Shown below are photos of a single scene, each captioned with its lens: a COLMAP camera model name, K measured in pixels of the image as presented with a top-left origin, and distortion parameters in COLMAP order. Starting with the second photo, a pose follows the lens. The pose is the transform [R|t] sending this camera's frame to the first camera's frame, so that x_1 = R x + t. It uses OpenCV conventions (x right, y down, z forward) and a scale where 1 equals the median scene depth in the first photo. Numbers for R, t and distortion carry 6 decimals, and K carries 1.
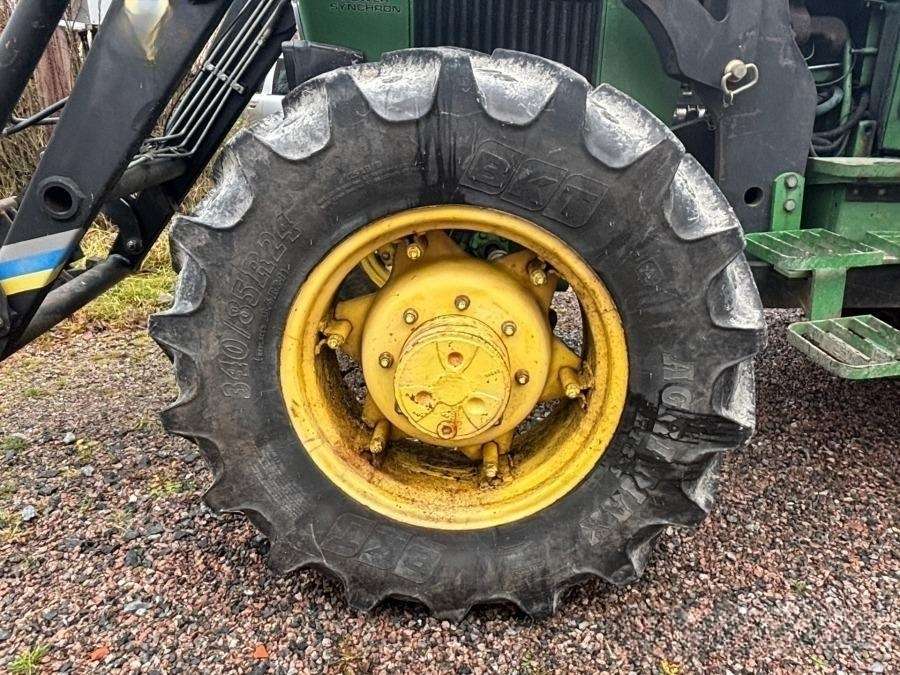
lens RADIAL K [[670.6, 0, 455.1], [0, 670.6, 333.8], [0, 0, 1]] dist [0.090626, -0.112114]
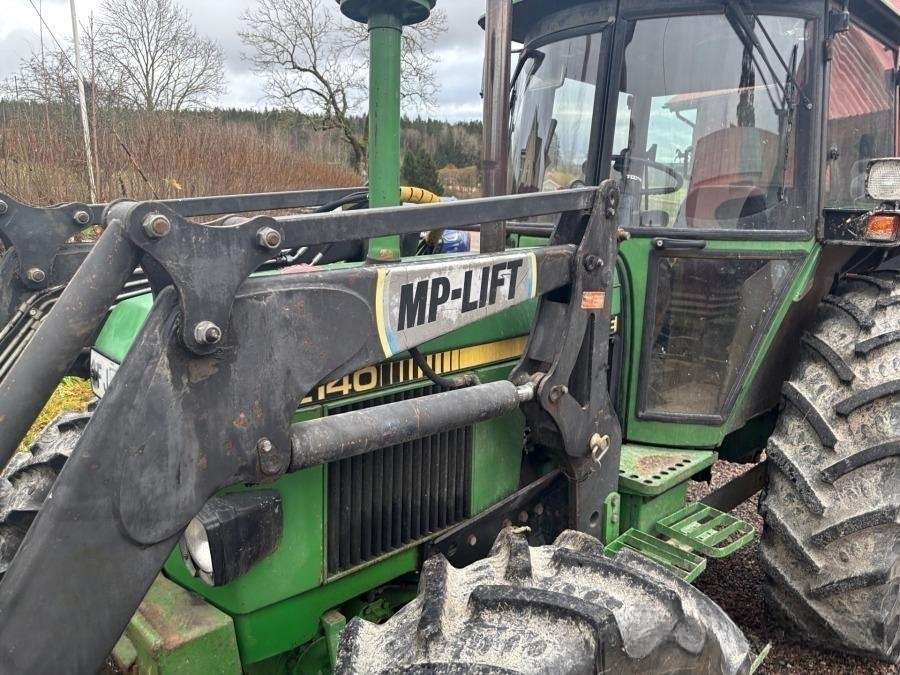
lens RADIAL K [[679.7, 0, 446.6], [0, 679.7, 330.4], [0, 0, 1]] dist [0.029109, -0.007049]
pose [[0.761190, -0.118426, 0.637624, -0.624496], [0.200730, 0.977928, -0.057998, -0.658213], [-0.616682, 0.172138, 0.768161, 0.241679]]
